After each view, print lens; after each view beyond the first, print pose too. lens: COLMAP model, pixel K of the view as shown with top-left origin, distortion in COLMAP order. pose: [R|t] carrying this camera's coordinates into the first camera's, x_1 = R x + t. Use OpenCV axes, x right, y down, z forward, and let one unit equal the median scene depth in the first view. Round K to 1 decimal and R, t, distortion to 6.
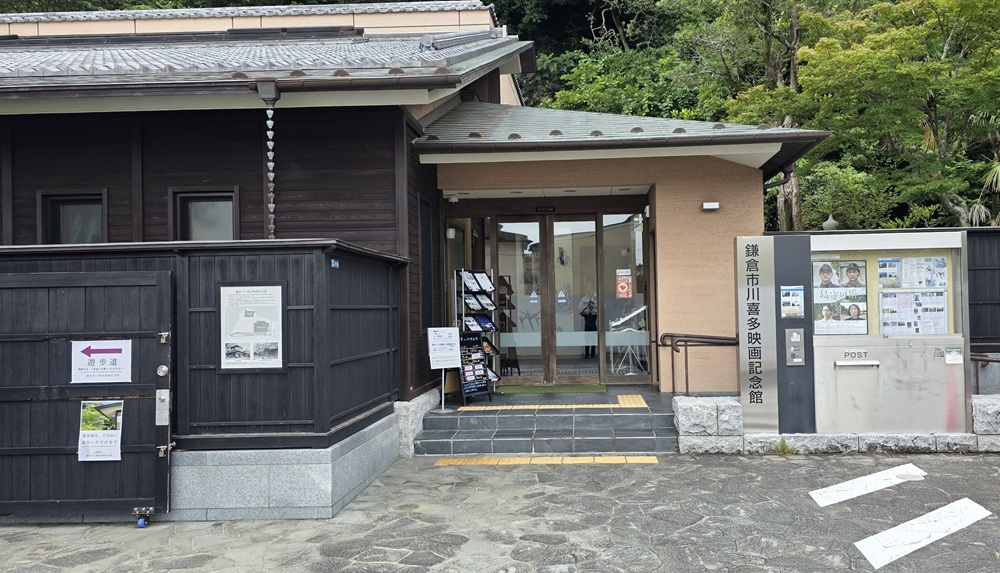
lens RADIAL K [[823.7, 0, 504.2], [0, 823.7, 296.0], [0, 0, 1]] dist [0.041873, -0.004063]
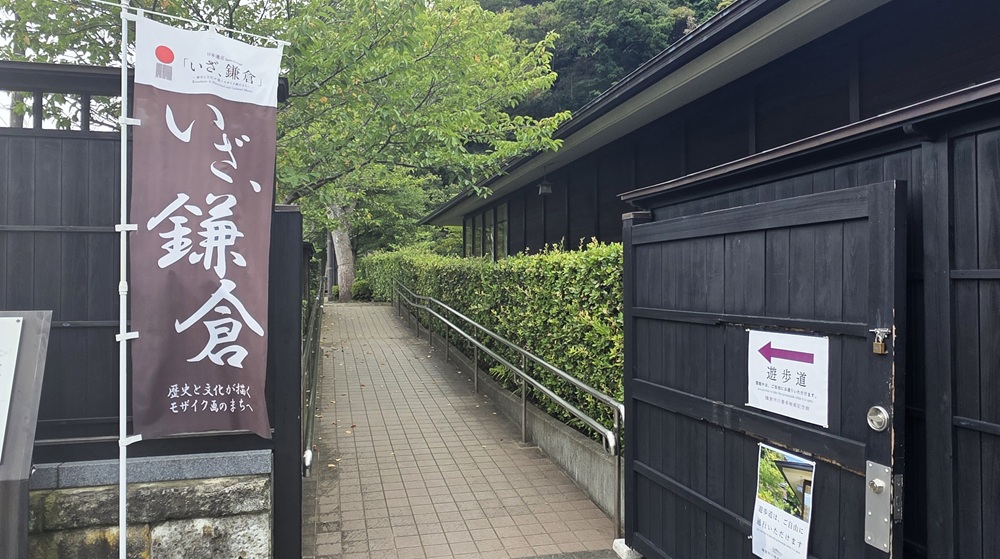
lens RADIAL K [[684.3, 0, 496.4], [0, 684.3, 267.1], [0, 0, 1]] dist [0.011143, 0.000451]
pose [[0.292697, -0.003751, -0.956198, -0.104019], [0.011309, 0.999936, -0.000461, 0.008520], [0.956138, -0.010679, 0.292721, 0.555541]]
